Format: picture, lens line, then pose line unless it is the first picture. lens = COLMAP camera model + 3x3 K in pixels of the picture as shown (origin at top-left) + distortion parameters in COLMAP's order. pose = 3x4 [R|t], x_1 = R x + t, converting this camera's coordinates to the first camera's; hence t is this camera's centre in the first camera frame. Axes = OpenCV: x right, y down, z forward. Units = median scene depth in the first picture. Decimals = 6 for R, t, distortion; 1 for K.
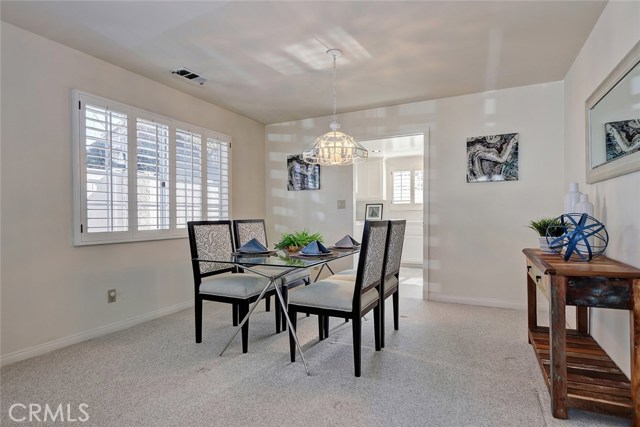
lens RADIAL K [[340.4, 0, 320.0], [0, 340.4, 213.5], [0, 0, 1]] dist [0.018810, 0.000260]
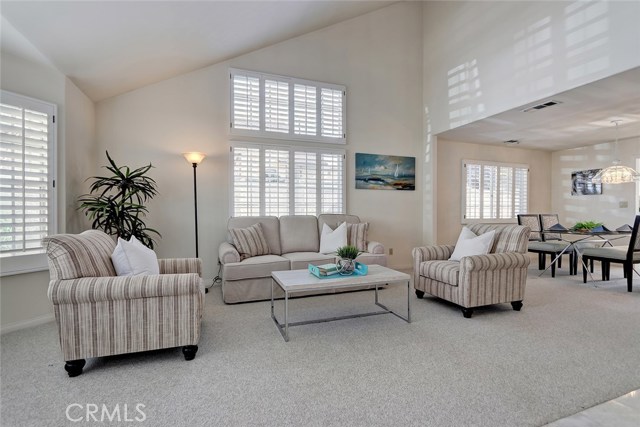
lens RADIAL K [[289.2, 0, 320.0], [0, 289.2, 213.5], [0, 0, 1]] dist [0.001783, 0.000000]
pose [[0.725086, 0.013389, -0.688528, -0.030633], [-0.001969, 0.999847, 0.017369, -0.011287], [0.688655, -0.011238, 0.725002, -1.035042]]
